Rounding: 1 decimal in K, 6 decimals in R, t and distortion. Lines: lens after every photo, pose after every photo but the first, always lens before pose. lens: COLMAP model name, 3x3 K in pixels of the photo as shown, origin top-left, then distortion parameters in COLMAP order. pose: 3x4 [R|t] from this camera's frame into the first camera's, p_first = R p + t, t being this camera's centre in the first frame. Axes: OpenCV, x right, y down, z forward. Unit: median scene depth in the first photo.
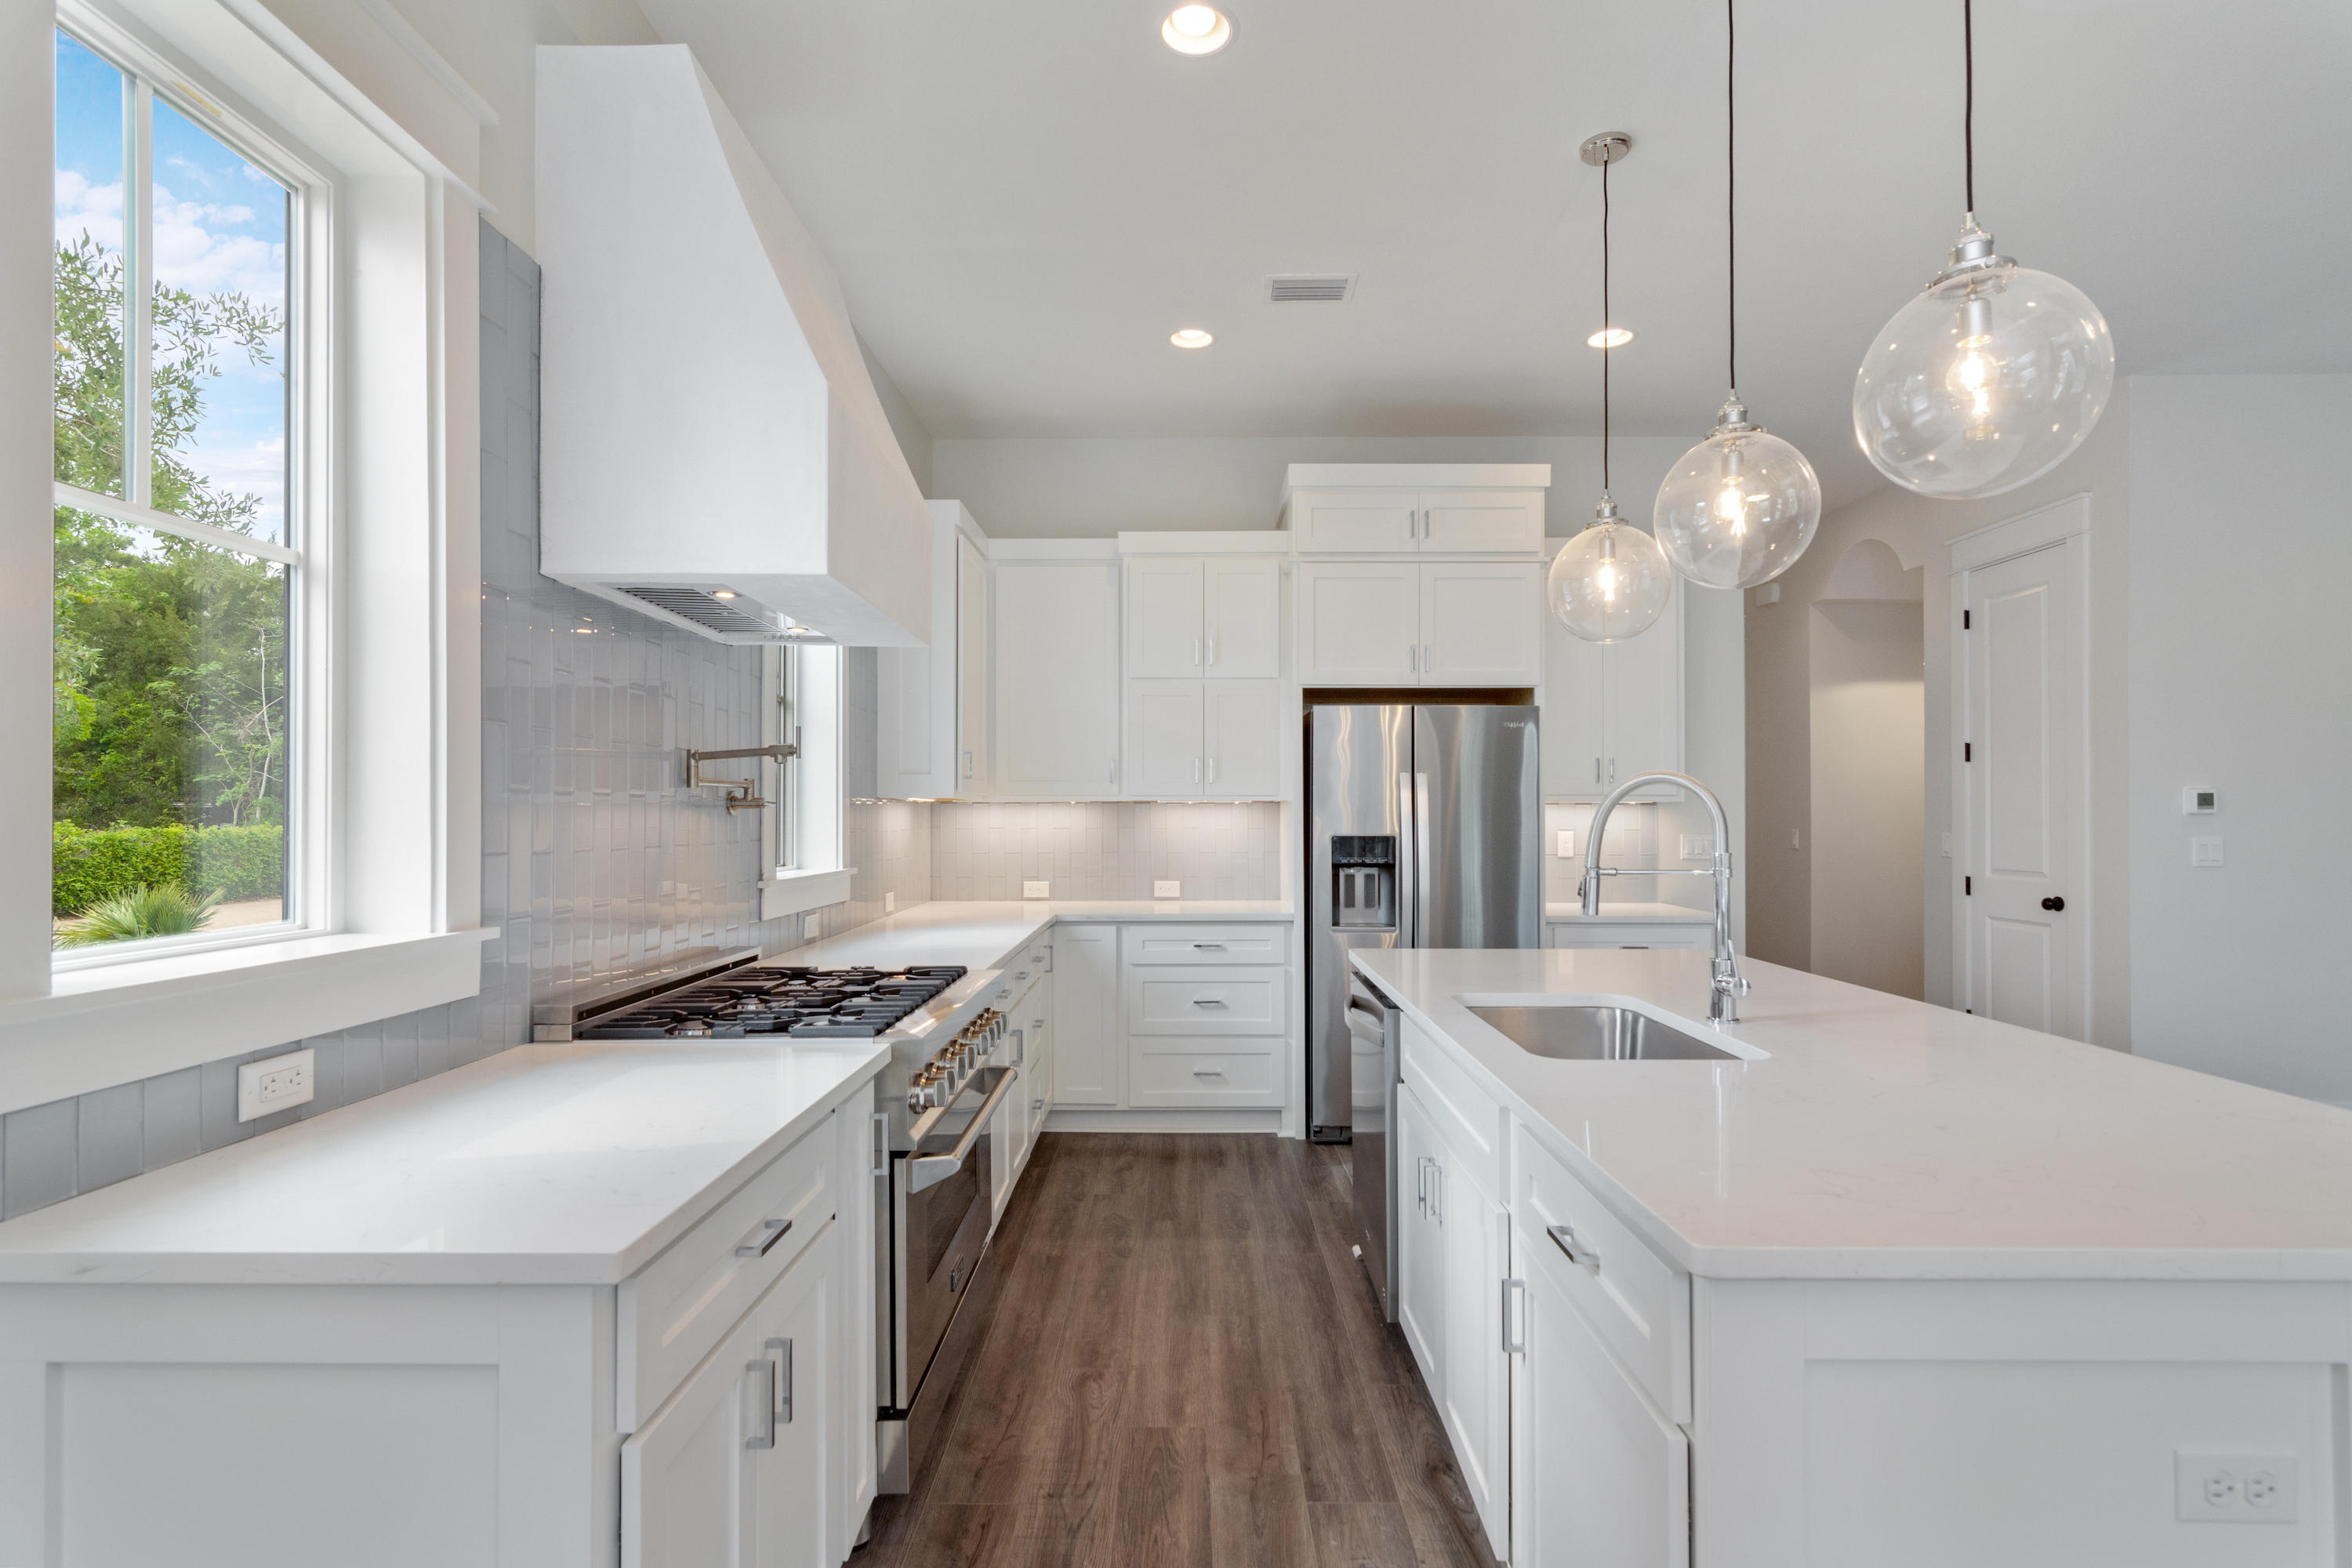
lens RADIAL K [[1139.5, 0, 1173.5], [0, 1139.5, 808.8], [0, 0, 1]] dist [0.002513, 0.000872]
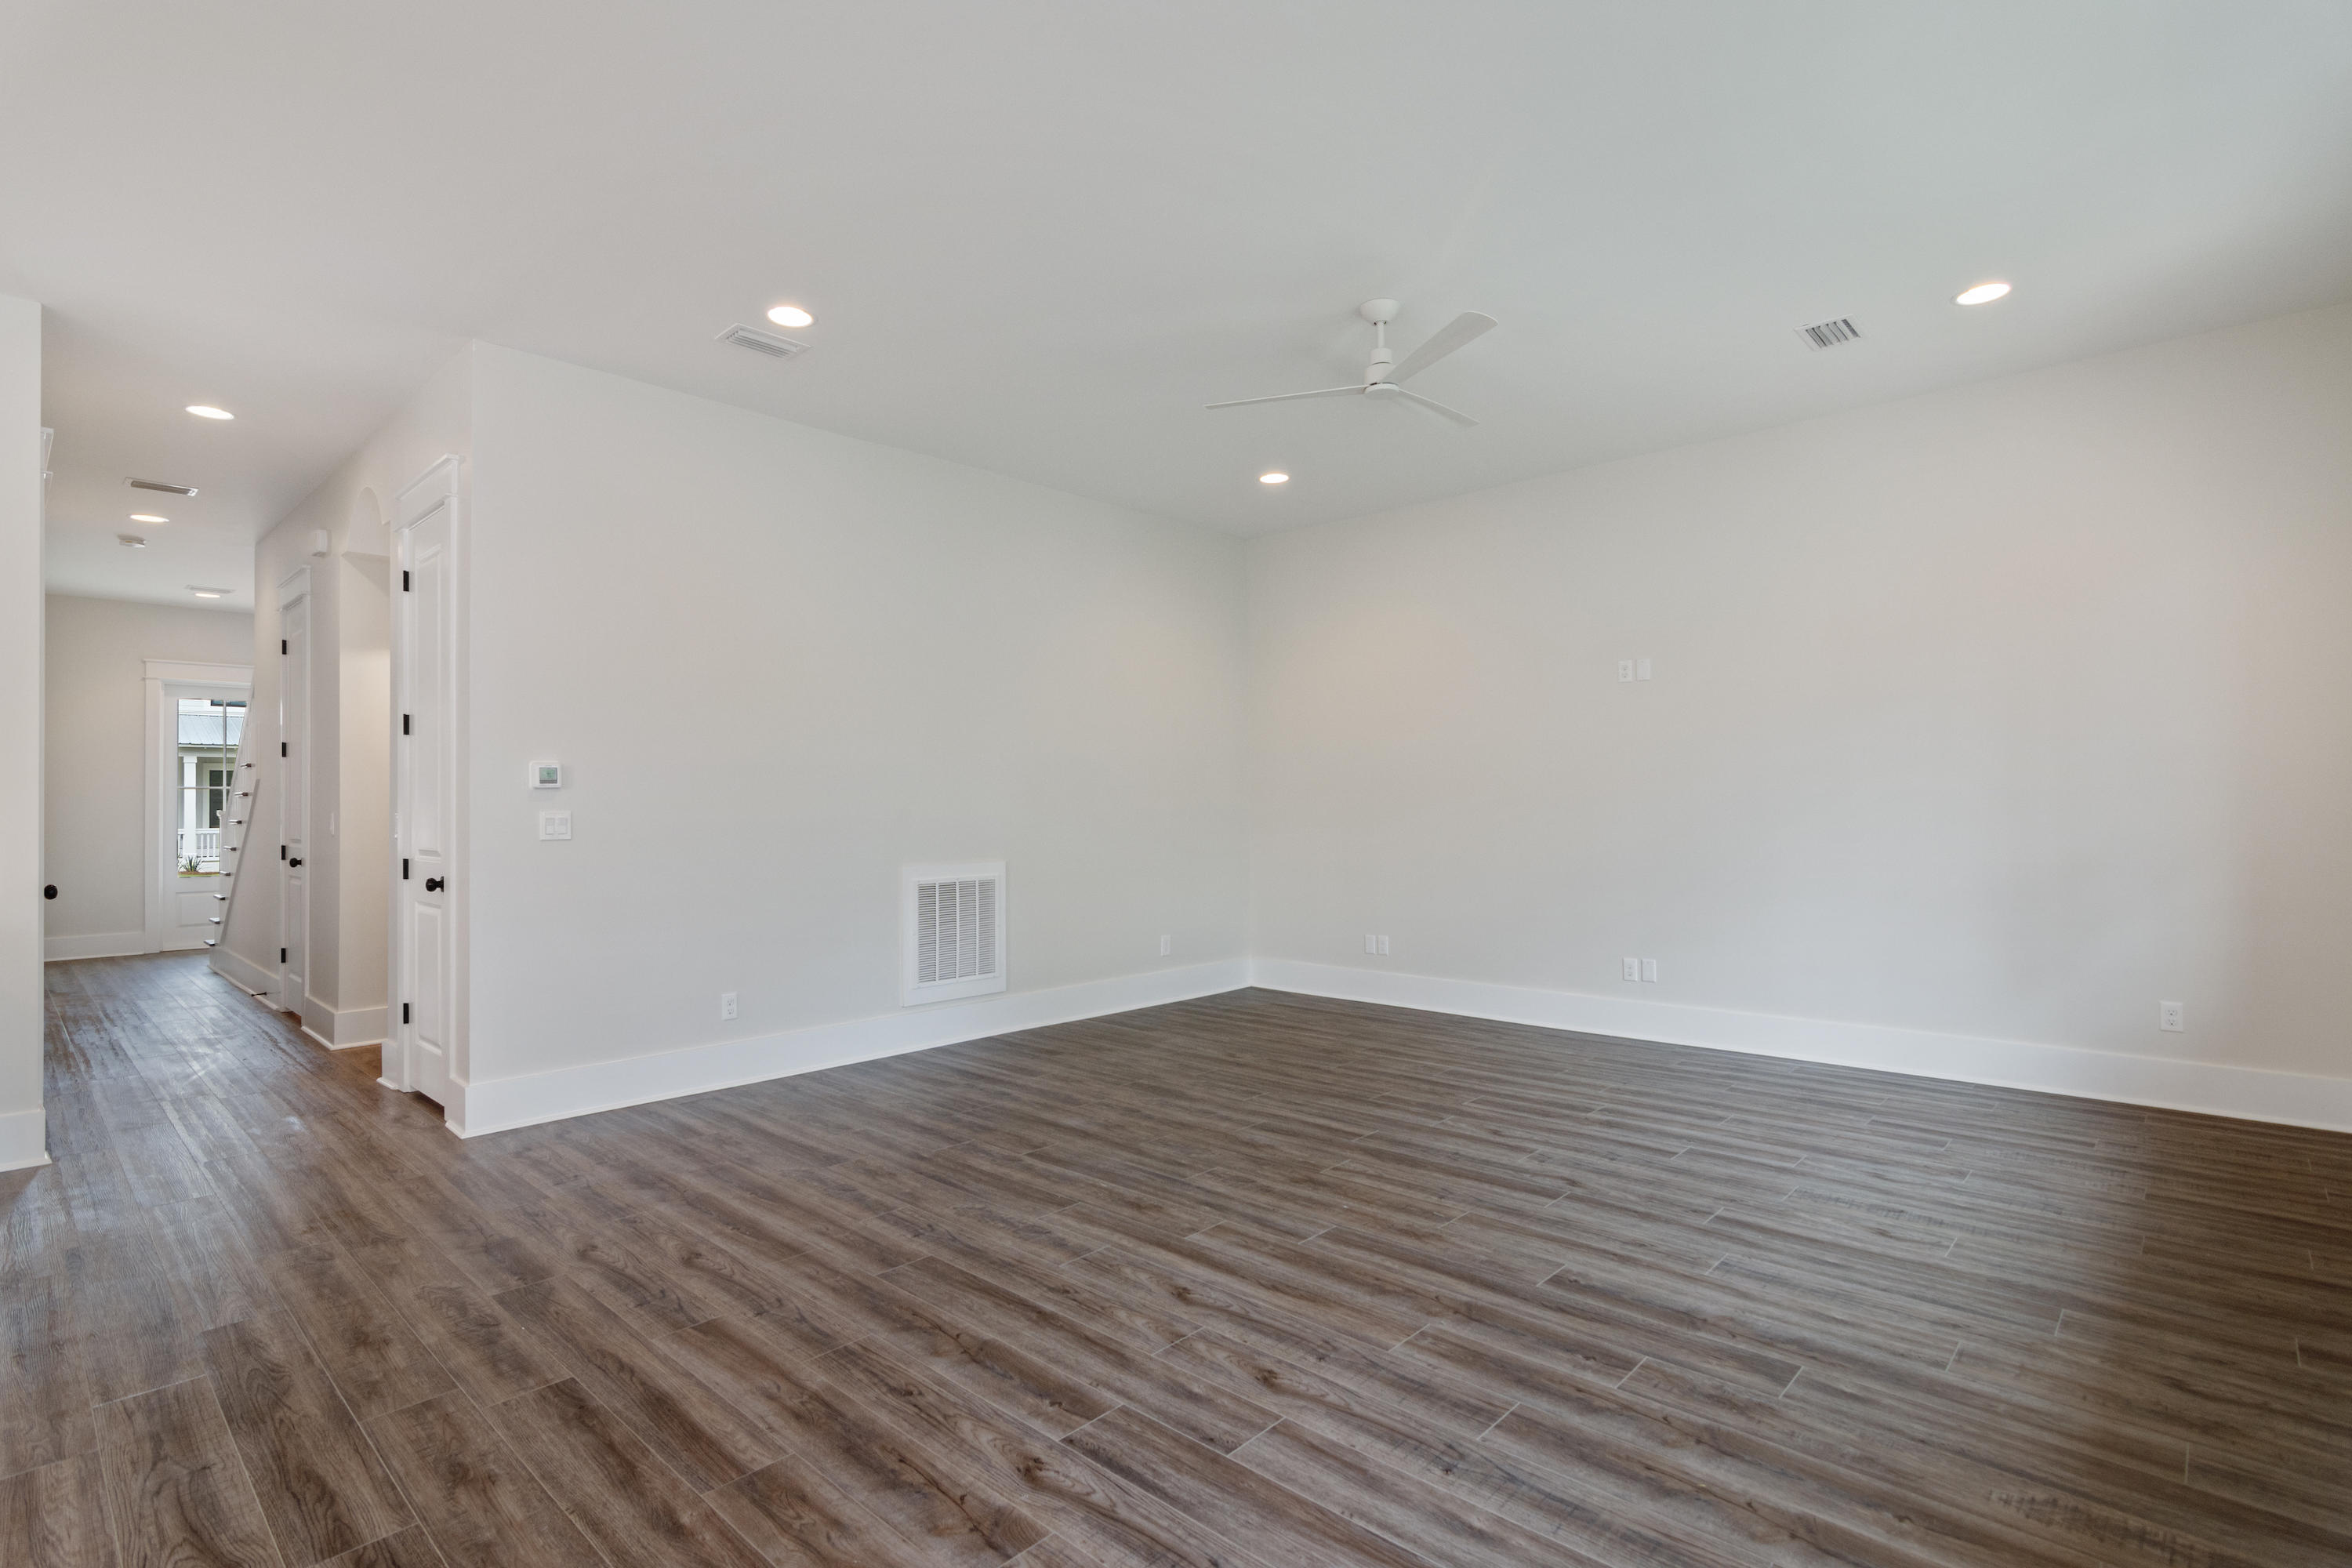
lens RADIAL K [[1126.1, 0, 1165.0], [0, 1126.1, 787.3], [0, 0, 1]] dist [-0.002793, -0.000269]
pose [[0.682883, 0.004462, 0.730514, 0.546979], [0.005380, 0.999924, -0.011137, 0.017821], [-0.730508, 0.011535, 0.682807, -0.089872]]
